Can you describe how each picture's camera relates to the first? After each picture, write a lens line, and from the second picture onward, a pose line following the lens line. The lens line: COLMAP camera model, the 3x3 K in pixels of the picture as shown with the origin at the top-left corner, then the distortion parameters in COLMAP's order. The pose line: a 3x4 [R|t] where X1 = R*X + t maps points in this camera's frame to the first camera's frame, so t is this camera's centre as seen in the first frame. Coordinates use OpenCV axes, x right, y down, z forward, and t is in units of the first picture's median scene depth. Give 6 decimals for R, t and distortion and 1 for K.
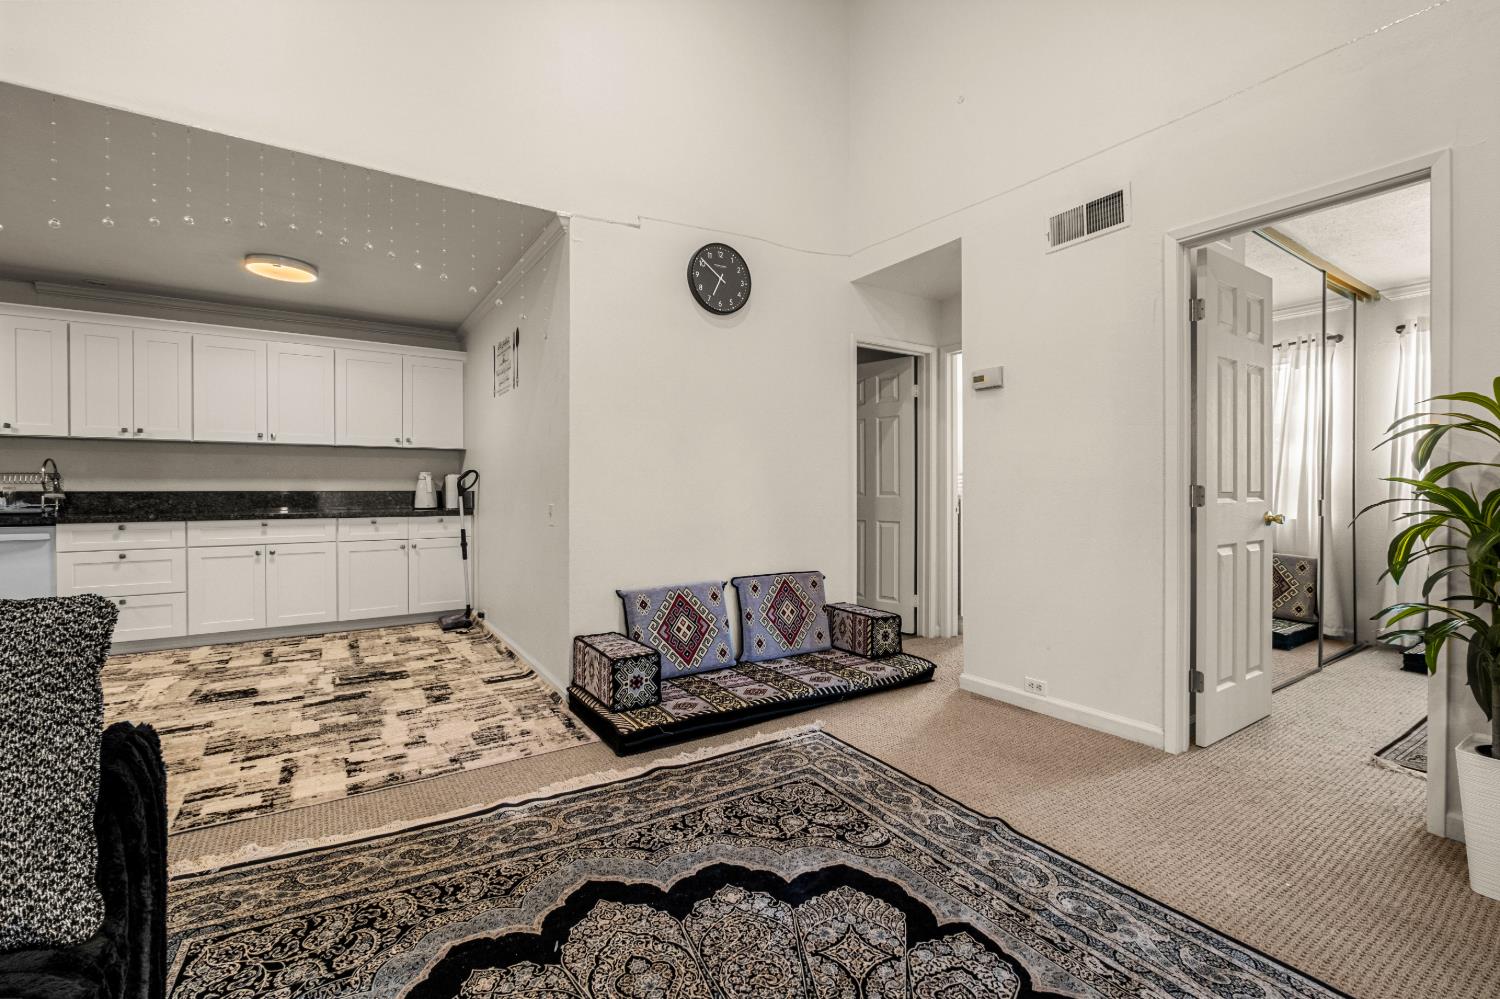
lens RADIAL K [[650.0, 0, 750.2], [0, 650.0, 490.8], [0, 0, 1]] dist [-0.005505, 0.000589]
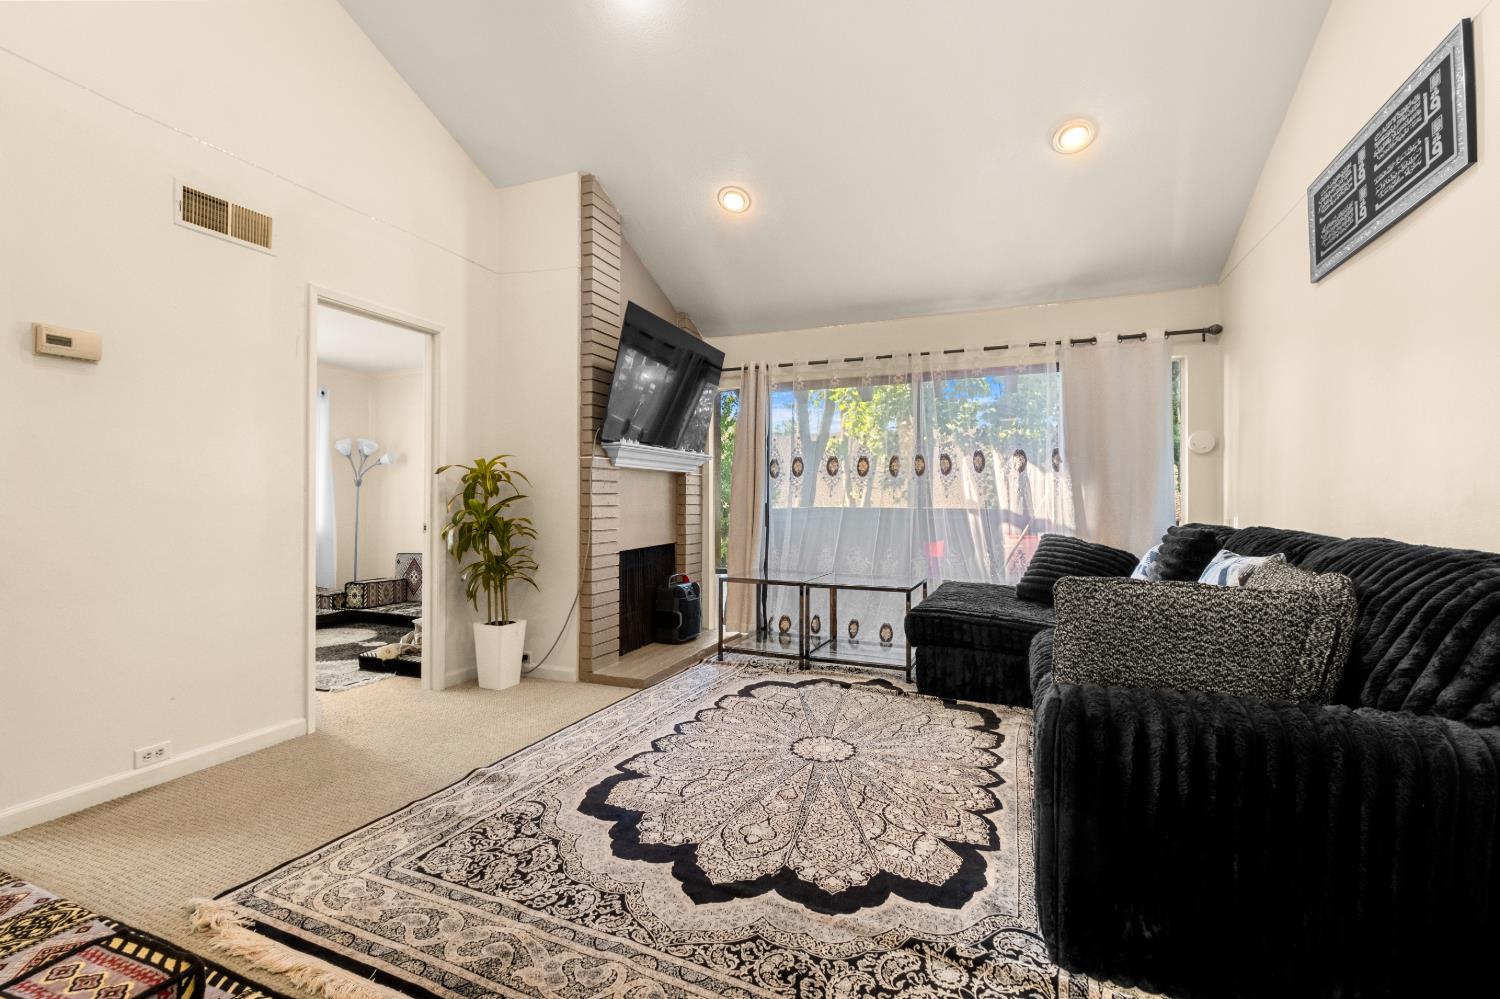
lens RADIAL K [[650.0, 0, 752.2], [0, 650.0, 495.9], [0, 0, 1]] dist [-0.005505, 0.000589]
pose [[-0.574688, 0.008894, 0.818325, -0.700919], [0.003123, 0.999957, -0.008675, -0.006981], [-0.818367, -0.002430, -0.574691, 0.946192]]
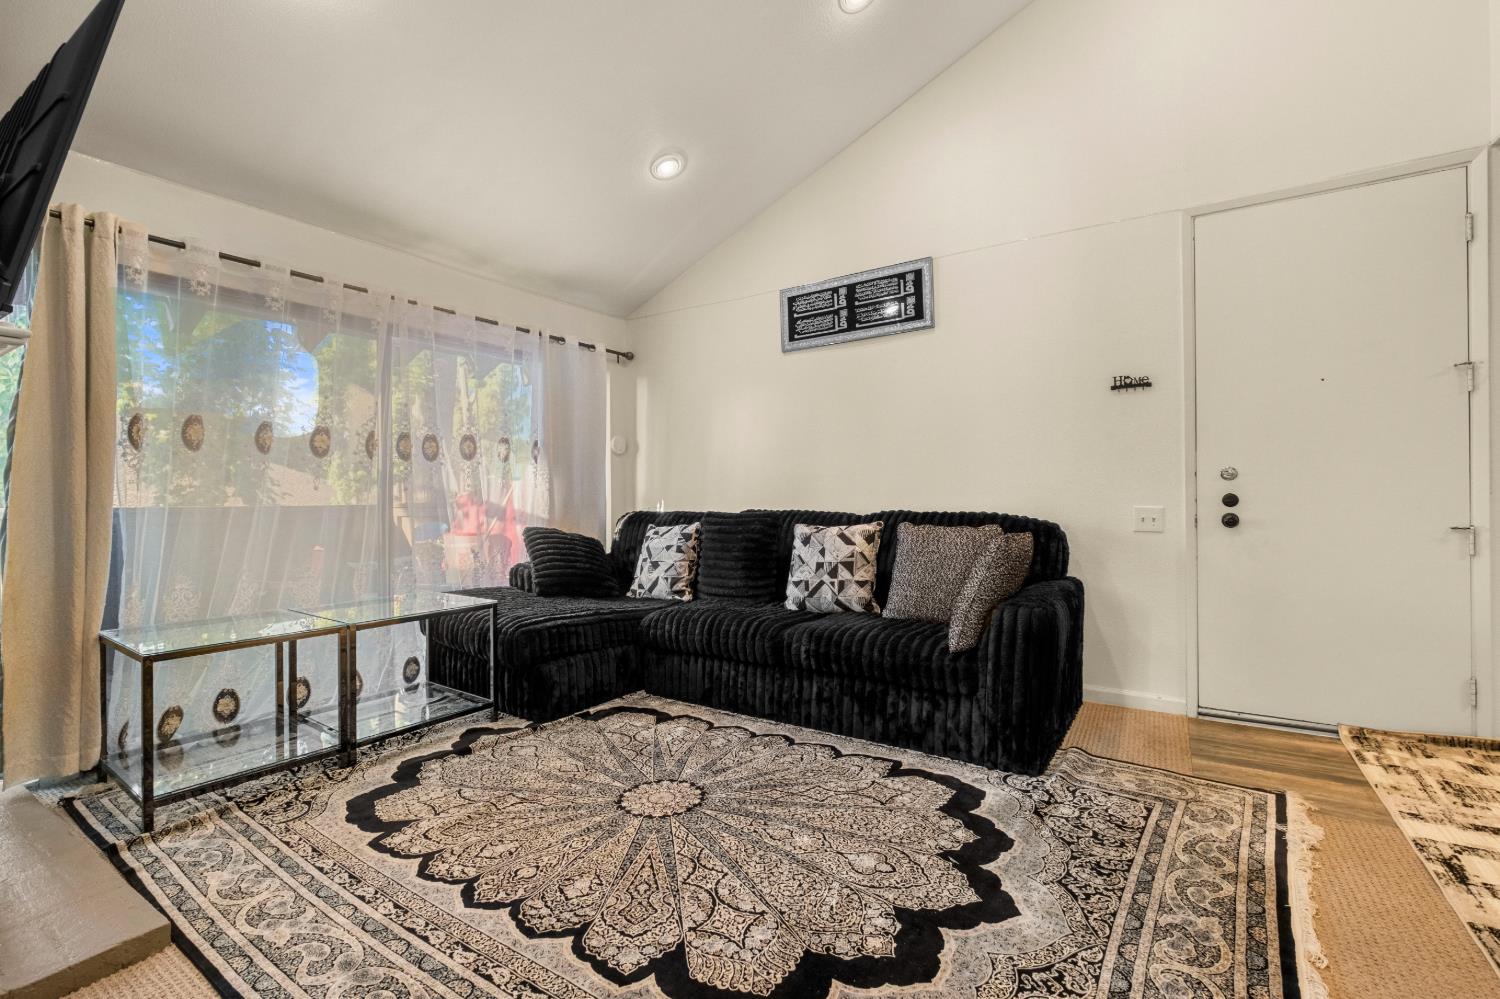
lens RADIAL K [[650.0, 0, 752.0], [0, 650.0, 497.9], [0, 0, 1]] dist [-0.005505, 0.000589]
pose [[-0.913006, 0.011490, -0.407784, 0.298100], [0.009223, 0.999929, 0.007526, -0.002996], [0.407842, 0.003111, -0.913047, 1.064697]]
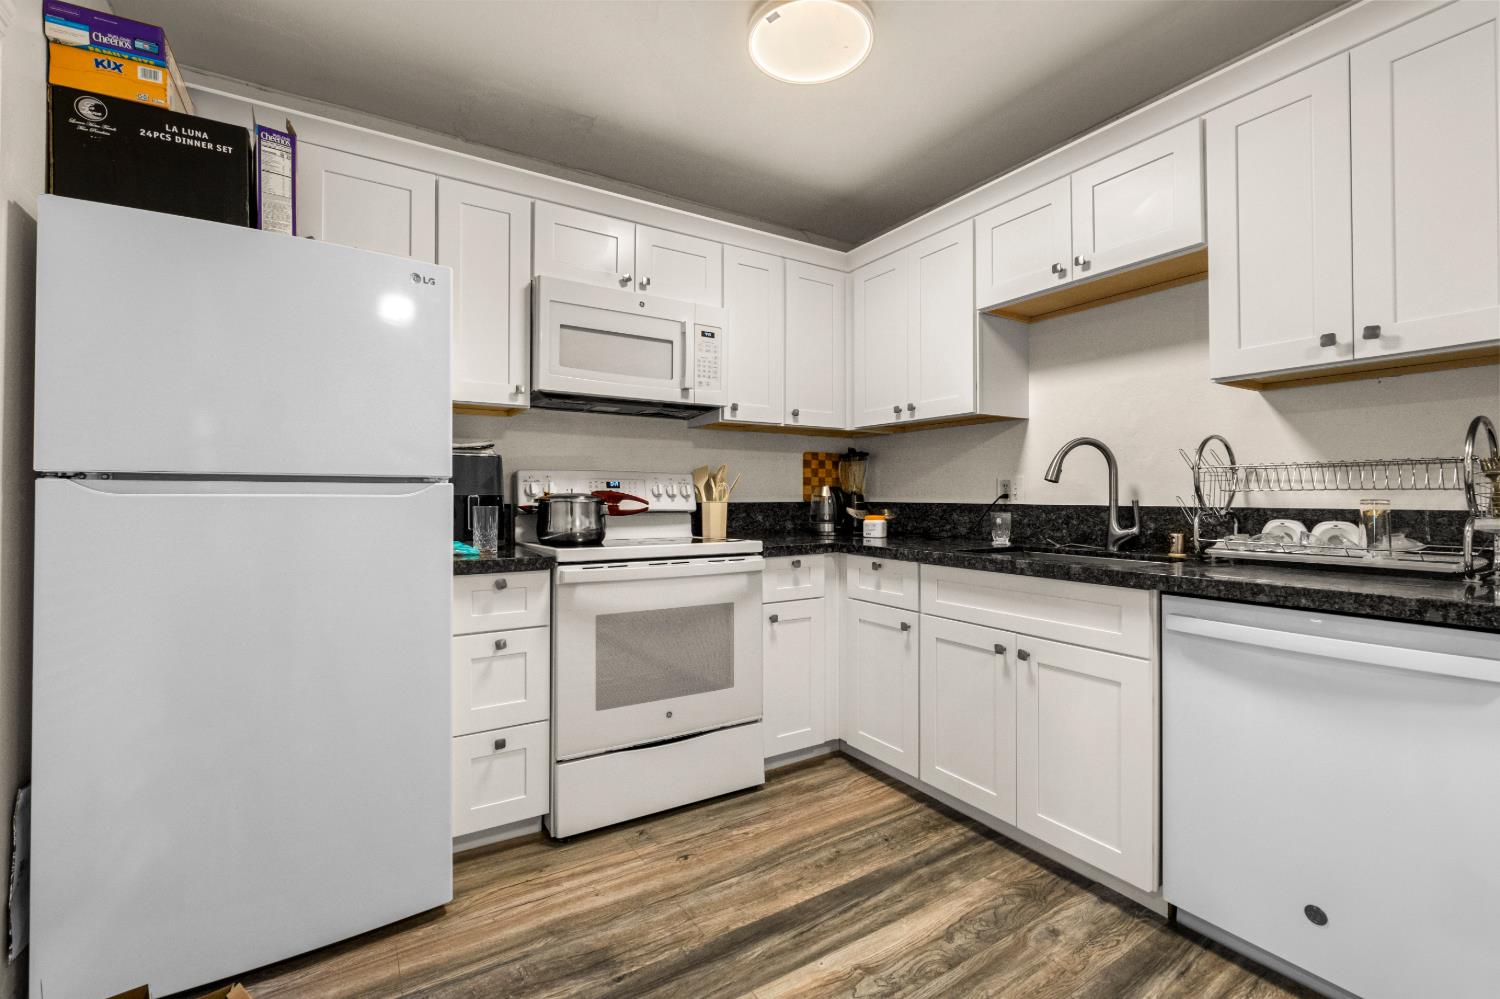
lens RADIAL K [[650.0, 0, 751.5], [0, 650.0, 490.3], [0, 0, 1]] dist [-0.005505, 0.000589]
pose [[-0.024511, -0.010920, -0.999640, -1.099953], [-0.004979, 0.999929, -0.010801, -0.008006], [0.999687, 0.004712, -0.024563, 0.932342]]
